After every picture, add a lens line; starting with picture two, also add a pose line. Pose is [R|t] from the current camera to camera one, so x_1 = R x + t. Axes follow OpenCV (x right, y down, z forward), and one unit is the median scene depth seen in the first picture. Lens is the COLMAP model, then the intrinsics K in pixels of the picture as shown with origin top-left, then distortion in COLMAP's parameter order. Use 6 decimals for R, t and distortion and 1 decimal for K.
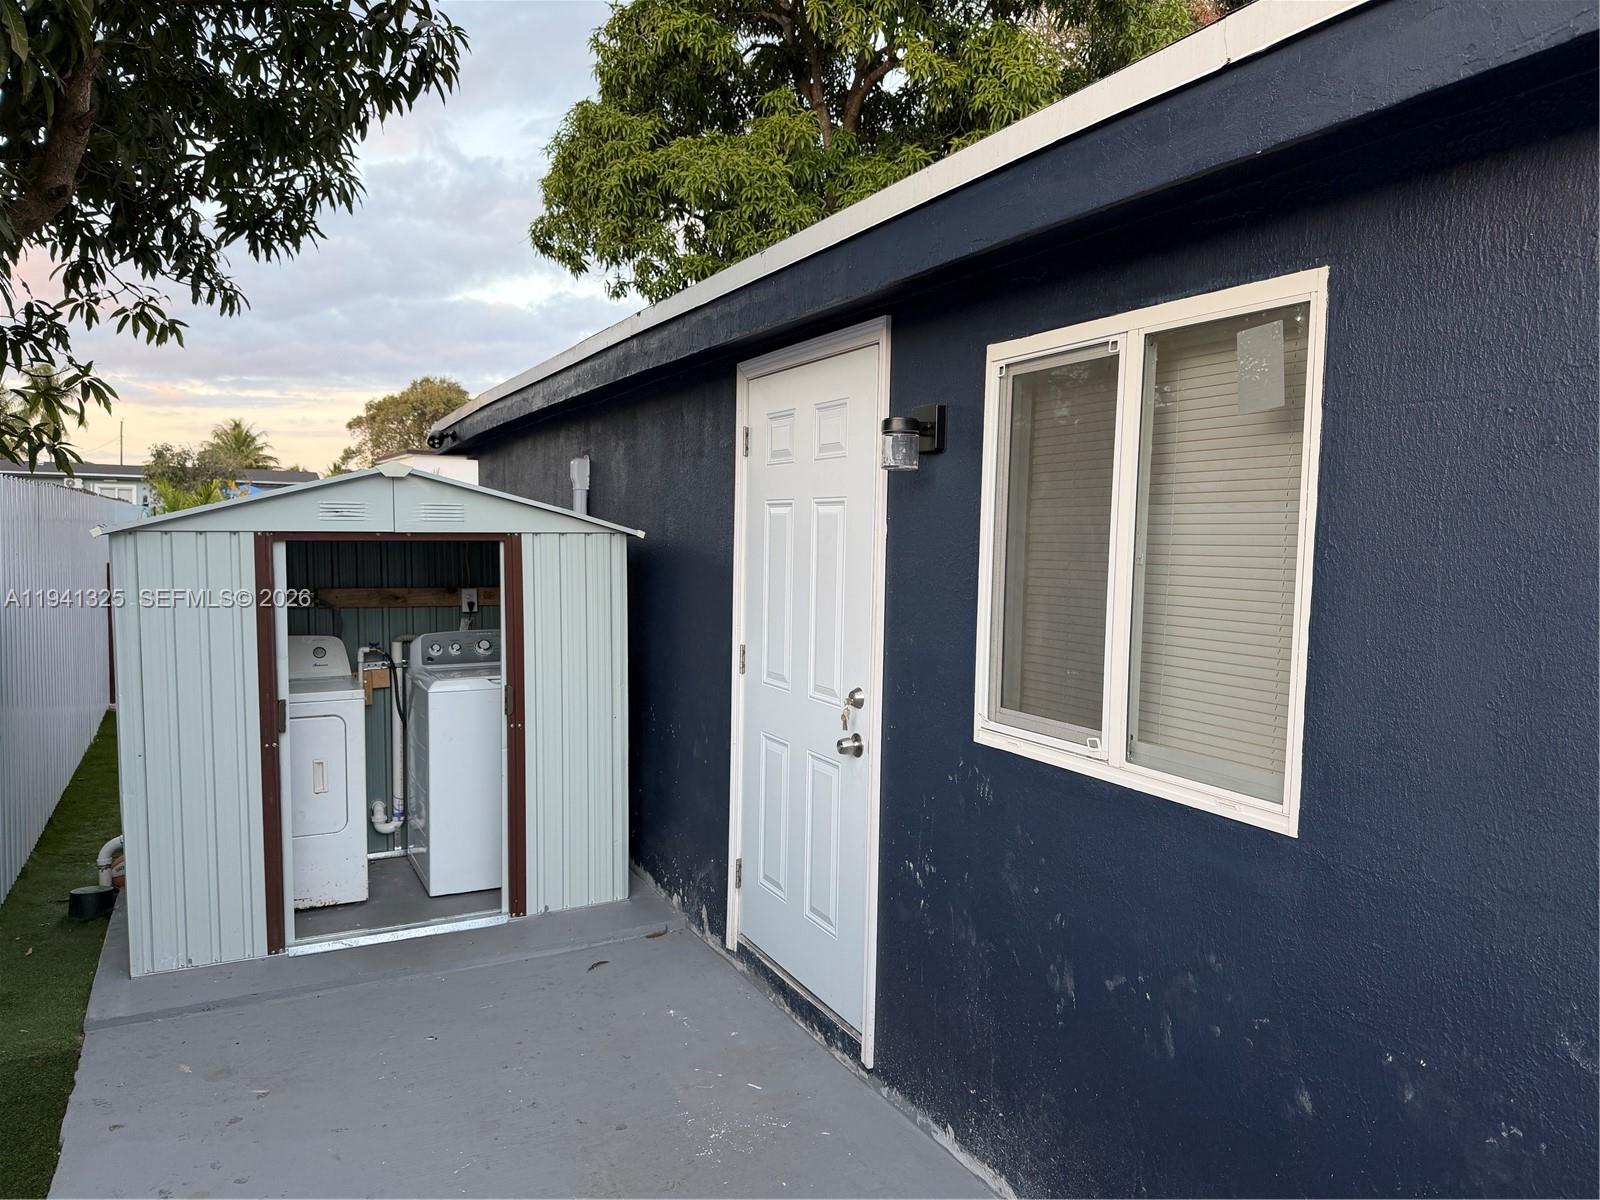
lens RADIAL K [[1120.6, 0, 788.2], [0, 1120.6, 585.5], [0, 0, 1]] dist [0.078548, -0.095648]
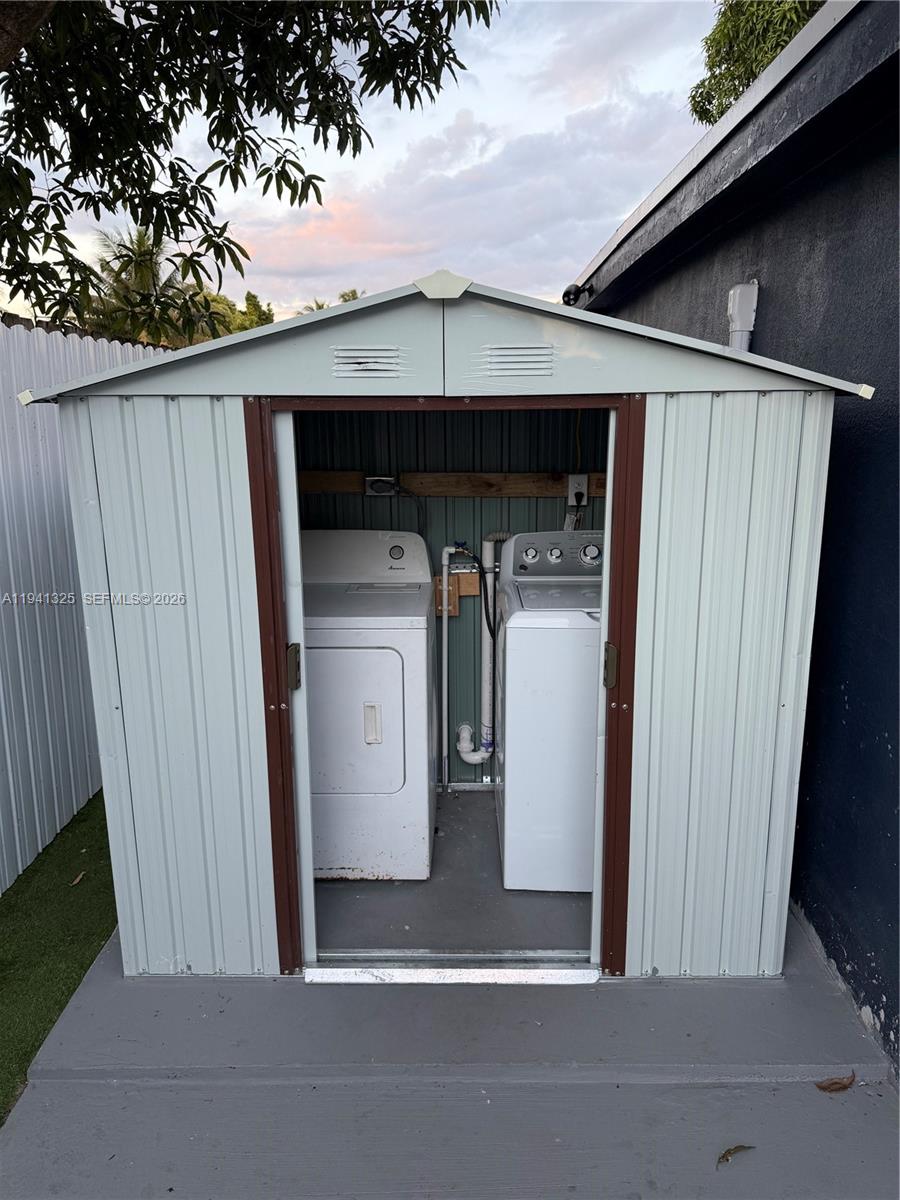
lens RADIAL K [[840.4, 0, 447.1], [0, 840.4, 604.2], [0, 0, 1]] dist [0.078548, -0.095648]
pose [[0.888017, 0.096365, -0.449598, -0.101066], [-0.011868, 0.982270, 0.187096, -0.017200], [0.459657, -0.160808, 0.873417, 0.464330]]
